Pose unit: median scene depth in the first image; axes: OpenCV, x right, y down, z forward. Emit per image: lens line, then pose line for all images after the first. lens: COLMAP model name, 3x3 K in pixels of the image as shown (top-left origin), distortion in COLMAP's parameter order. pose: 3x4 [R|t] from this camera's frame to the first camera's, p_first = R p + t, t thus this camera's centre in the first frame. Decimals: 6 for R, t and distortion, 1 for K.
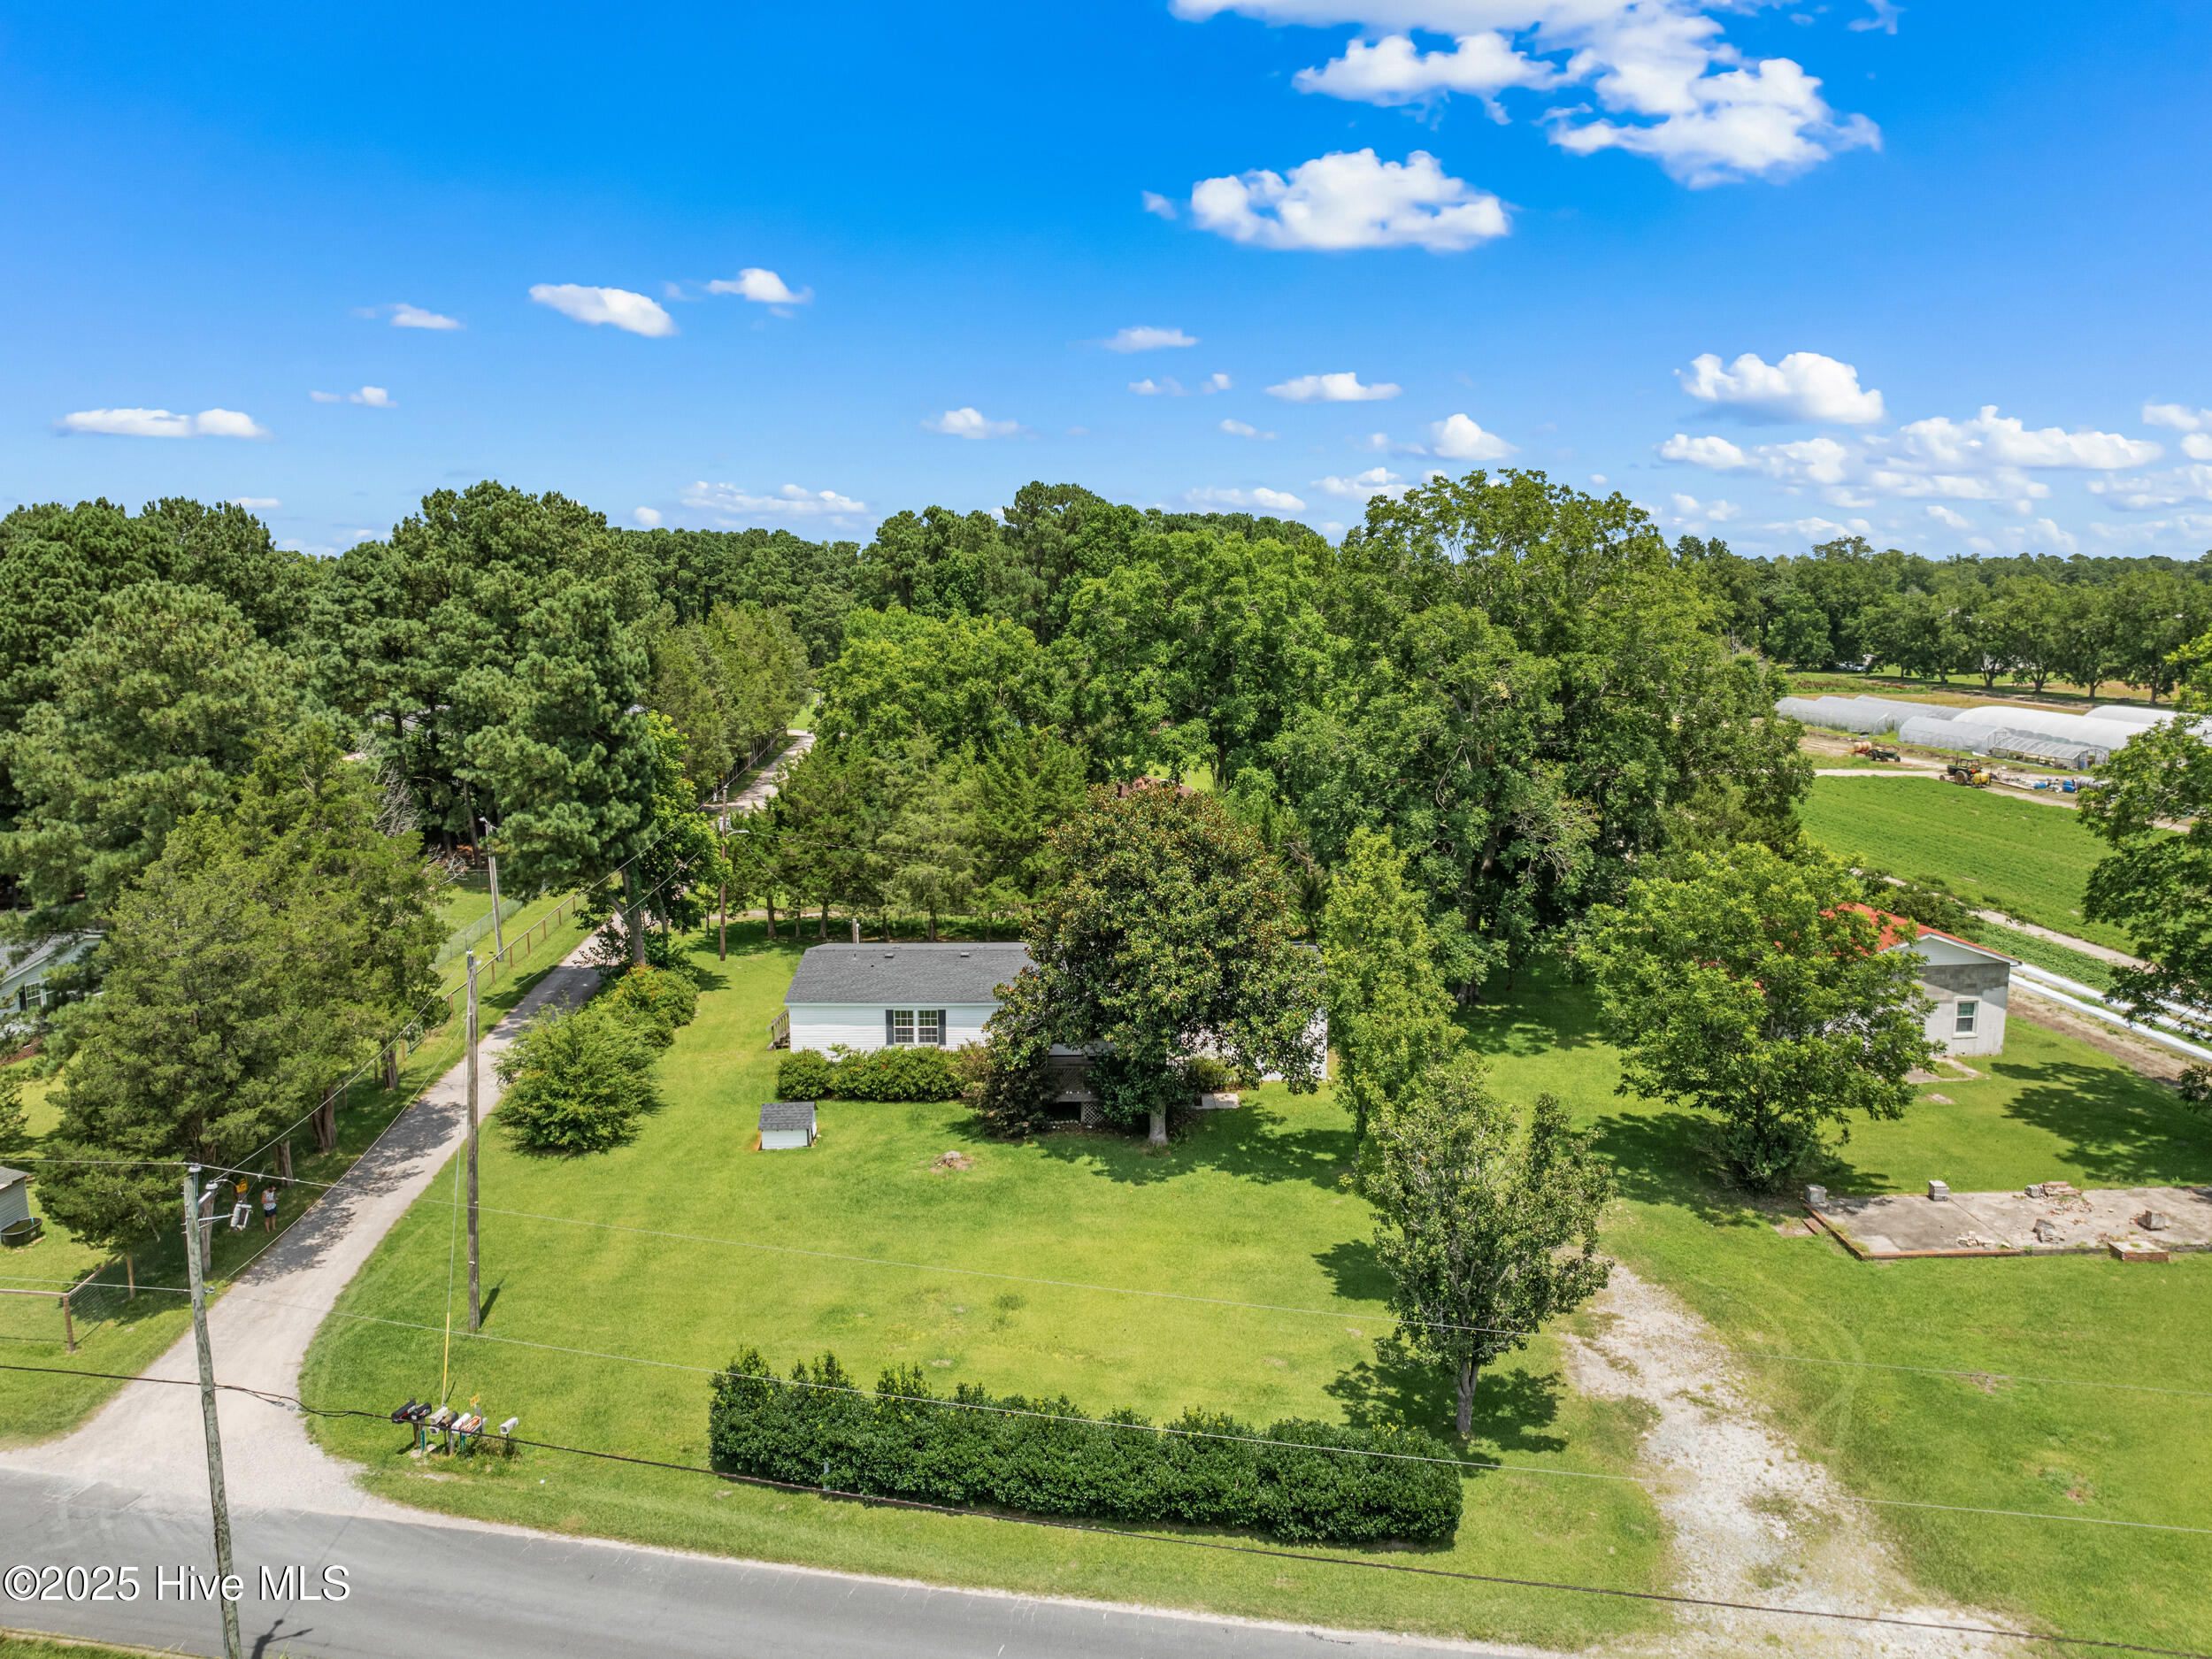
lens RADIAL K [[1551.0, 0, 1116.5], [0, 1551.0, 824.1], [0, 0, 1]] dist [-0.032037, -0.019637]
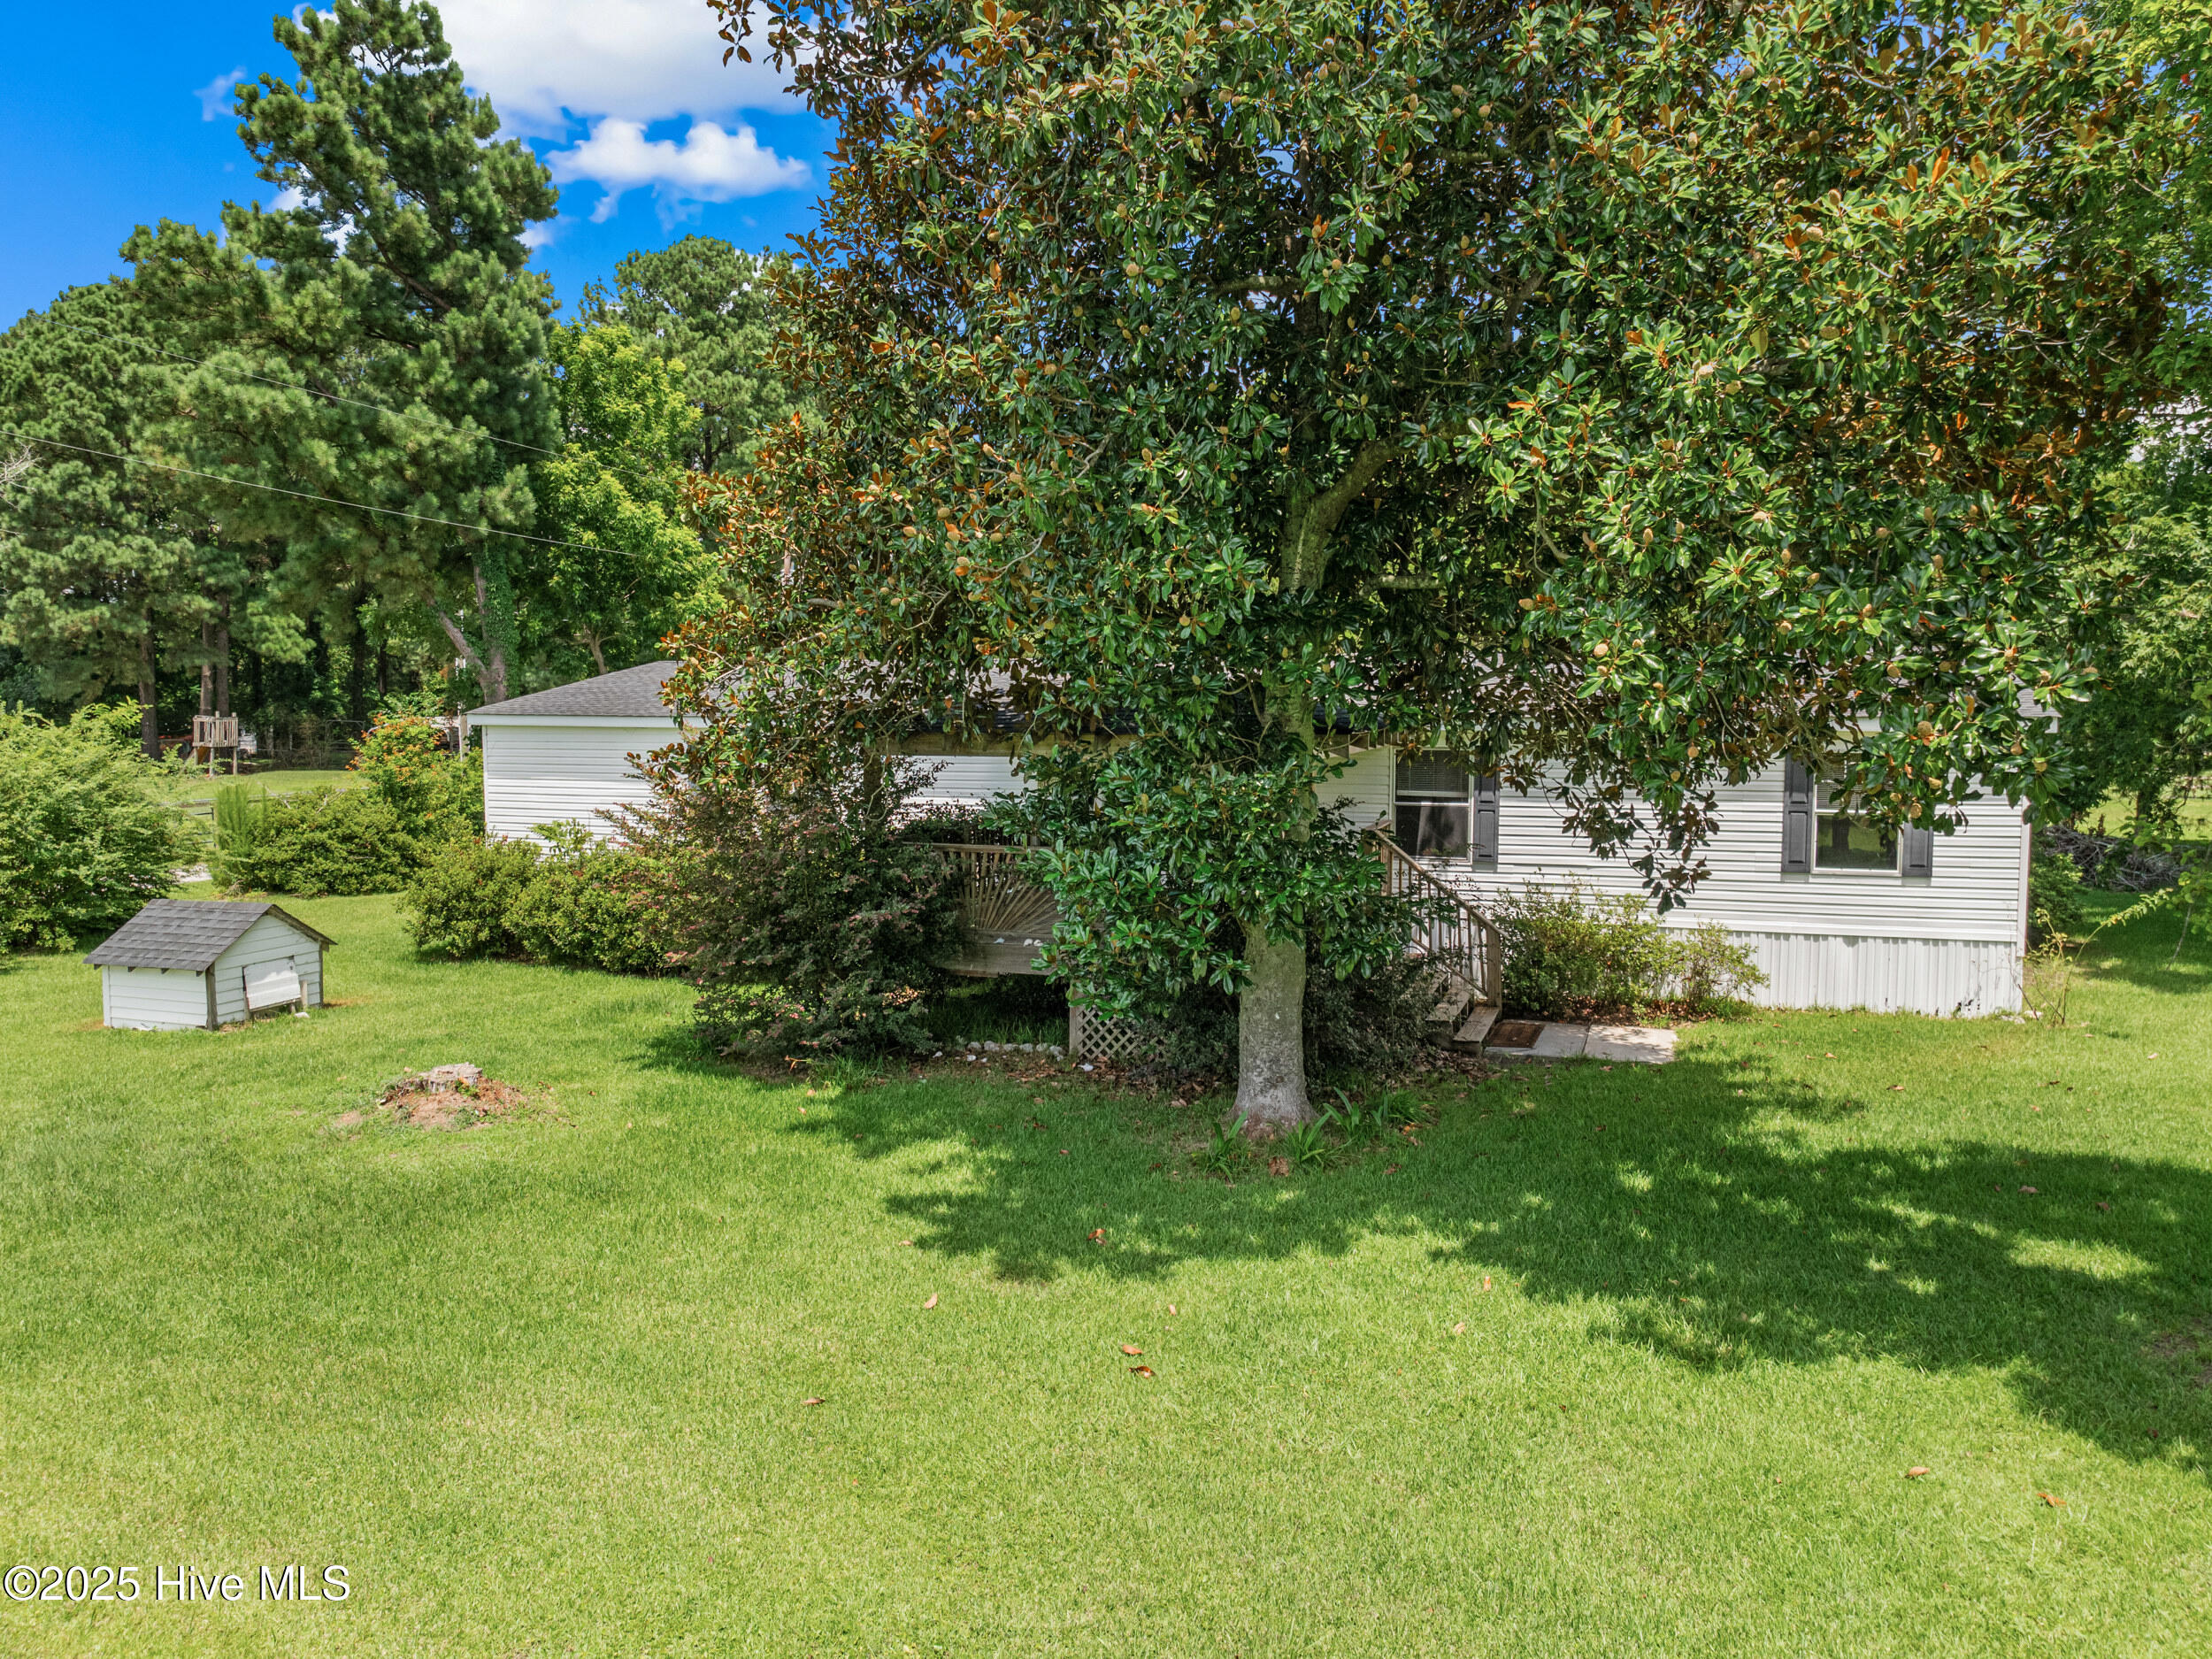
lens RADIAL K [[1551.0, 0, 1116.5], [0, 1551.0, 824.1], [0, 0, 1]] dist [-0.032037, -0.019637]
pose [[0.937518, 0.028738, -0.346747, 0.079285], [-0.054337, 0.996448, -0.064331, 0.162347], [0.343667, 0.079152, 0.935750, 0.705980]]
